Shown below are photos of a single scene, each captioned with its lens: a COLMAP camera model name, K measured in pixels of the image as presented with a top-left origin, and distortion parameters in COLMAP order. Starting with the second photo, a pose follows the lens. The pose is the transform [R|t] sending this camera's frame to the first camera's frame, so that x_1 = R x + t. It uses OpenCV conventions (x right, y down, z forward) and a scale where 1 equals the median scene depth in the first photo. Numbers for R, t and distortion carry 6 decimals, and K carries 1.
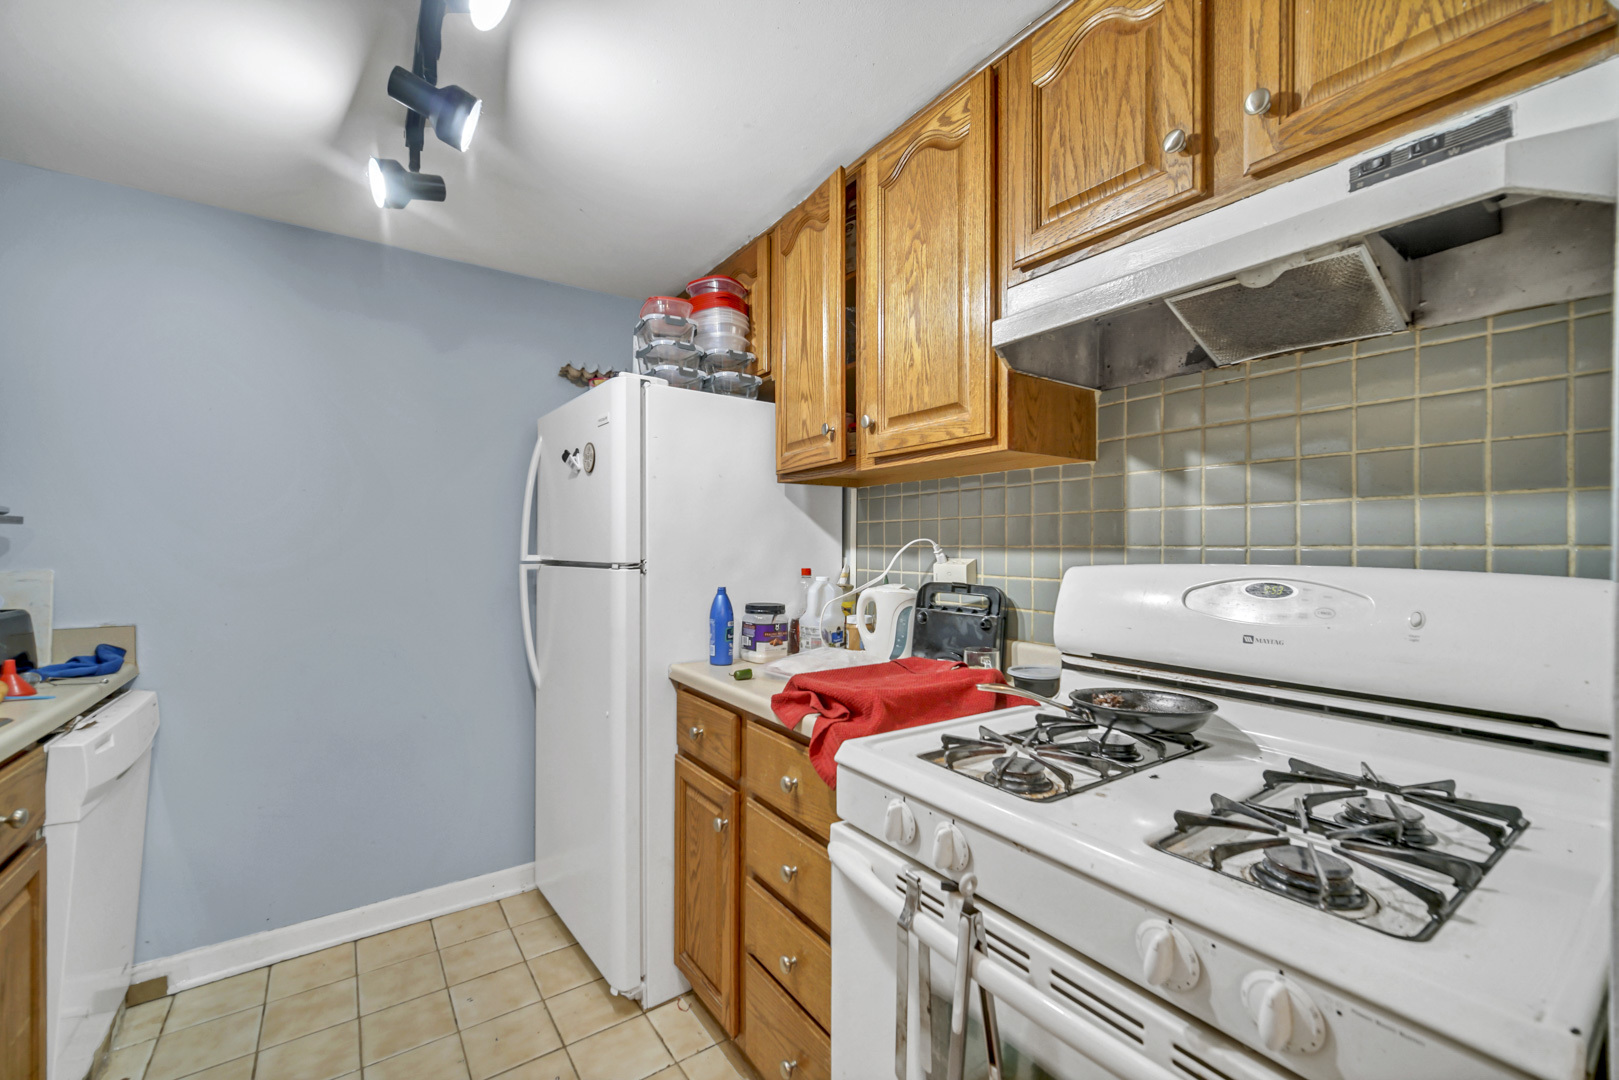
lens RADIAL K [[658.3, 0, 809.9], [0, 658.3, 547.3], [0, 0, 1]] dist [-0.000356, 0.000297]
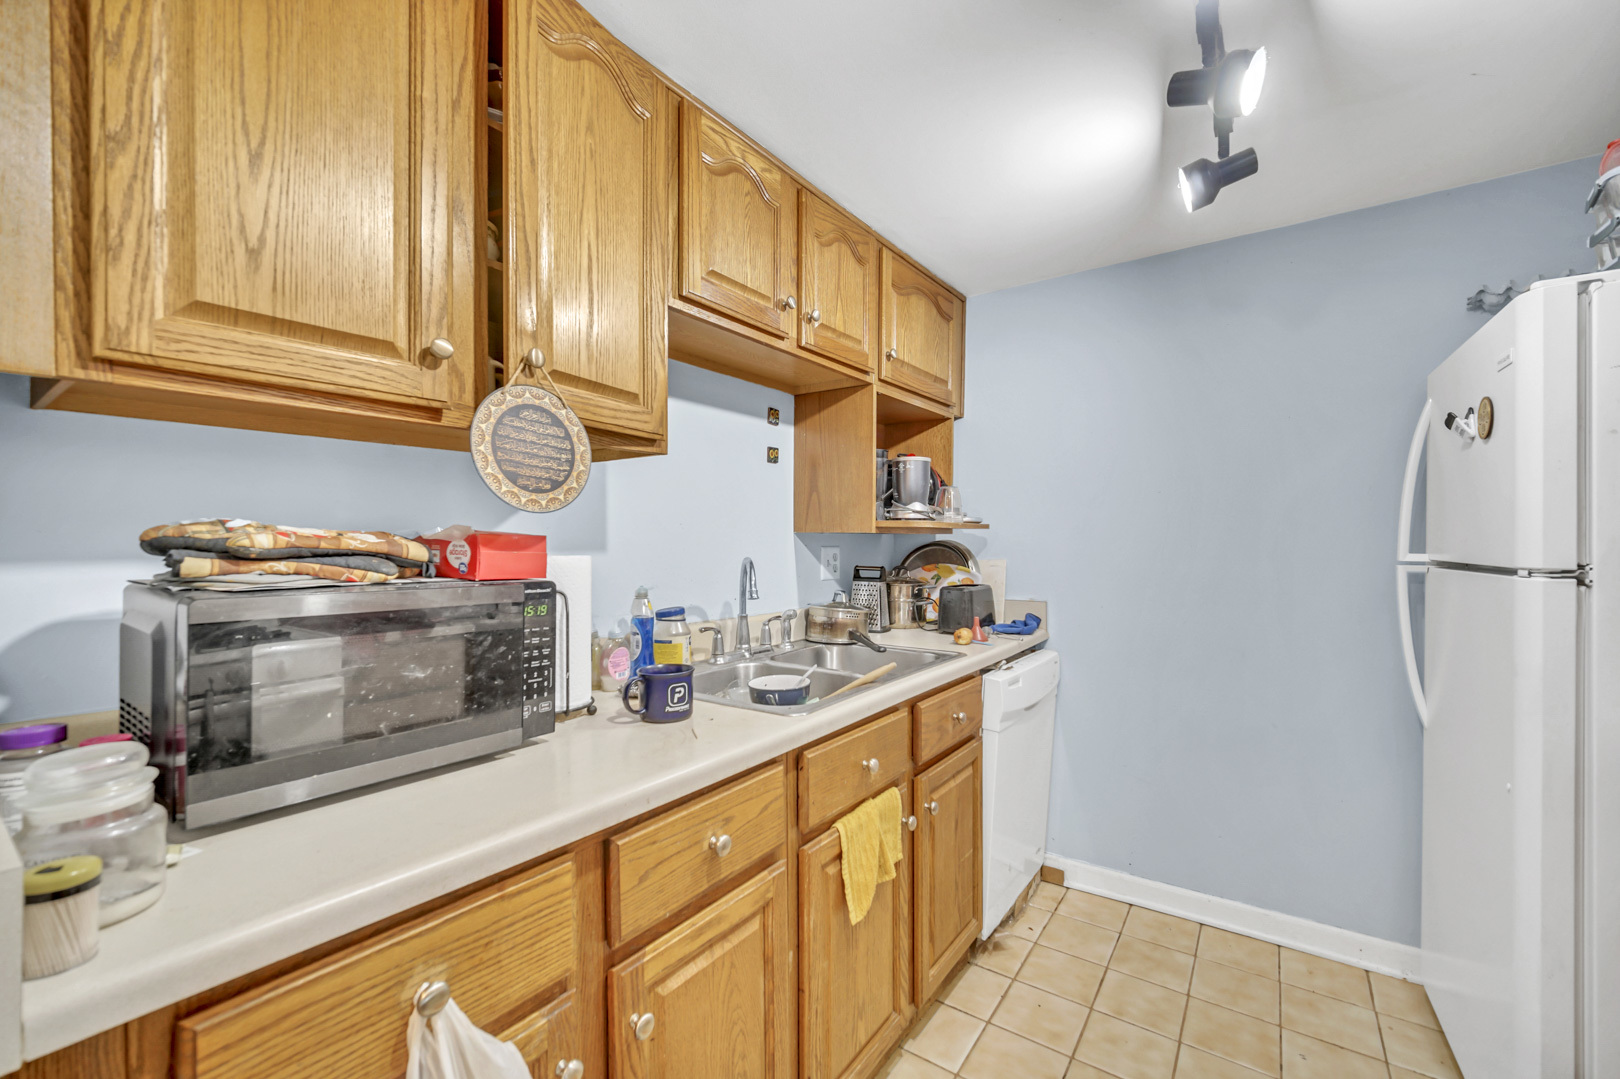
lens RADIAL K [[669.3, 0, 809.8], [0, 669.3, 544.0], [0, 0, 1]] dist [0.001341, 0.000025]
pose [[0.338547, 0.000780, -0.940949, 0.099802], [0.003245, 0.999993, 0.001997, -0.004406], [0.940944, -0.003729, 0.338542, 0.070835]]
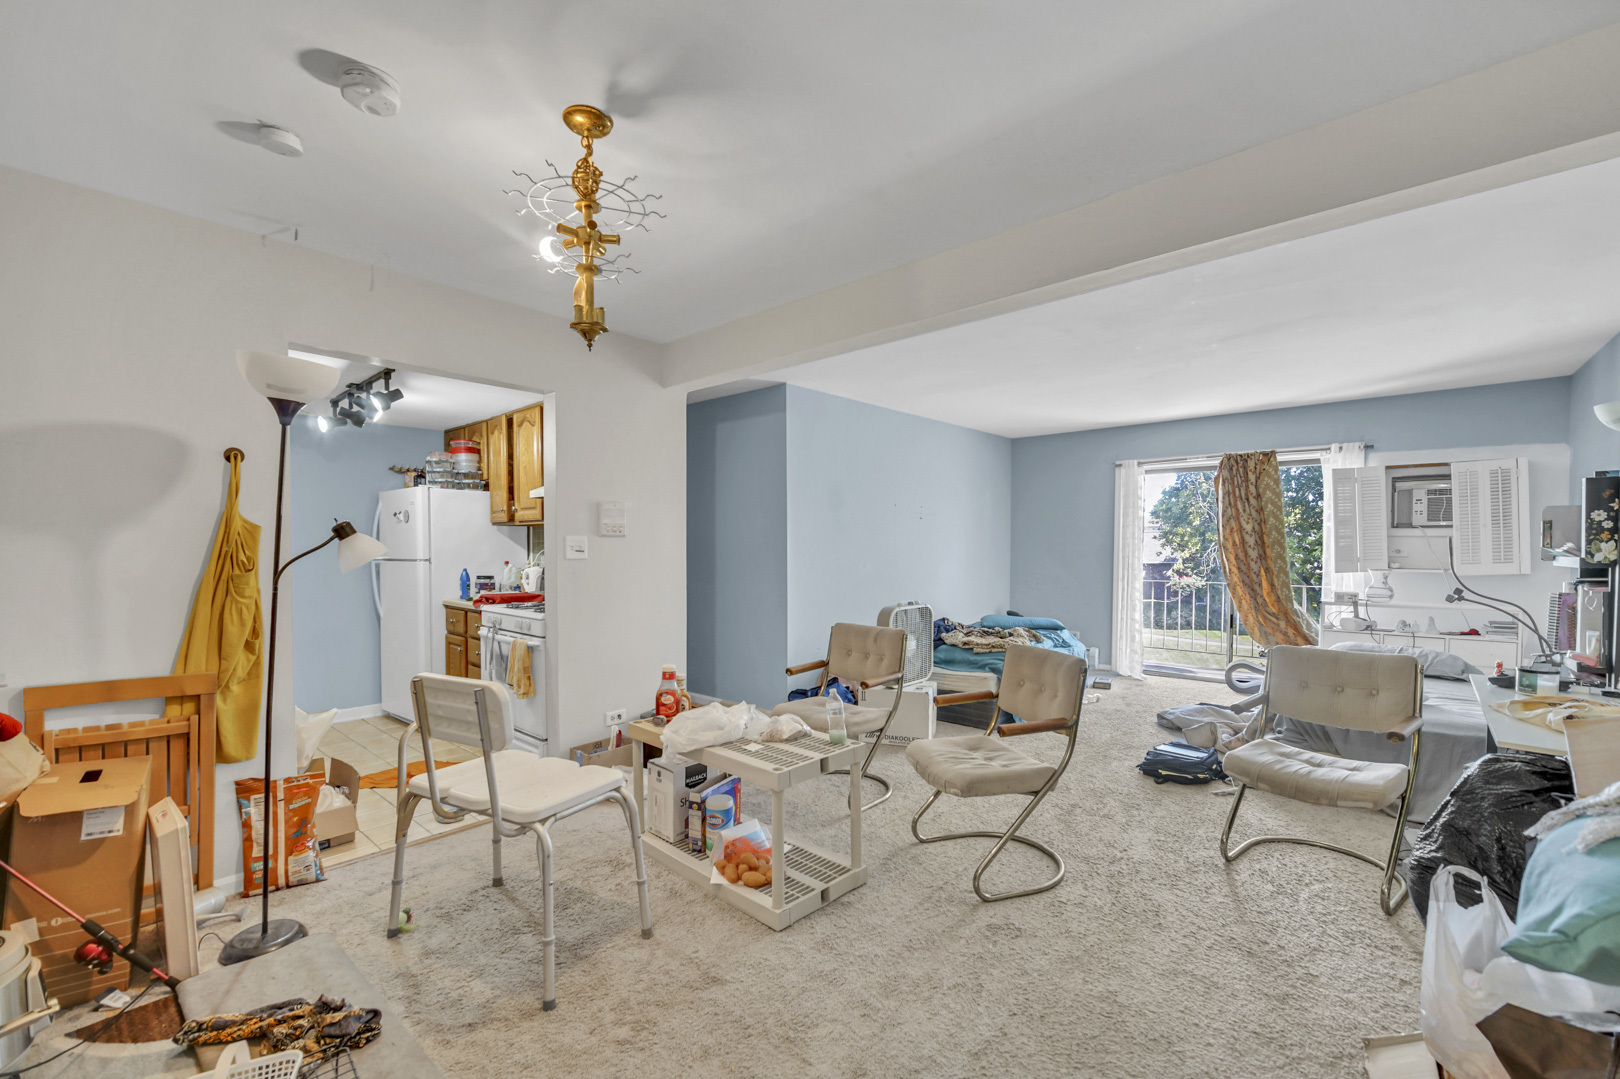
lens RADIAL K [[686.7, 0, 812.4], [0, 686.7, 572.1], [0, 0, 1]] dist [0.000759, 0.000025]
pose [[0.977163, -0.007485, 0.212360, 0.610109], [0.000222, 0.999415, 0.034205, -0.015426], [-0.212492, -0.033377, 0.976593, -1.862500]]
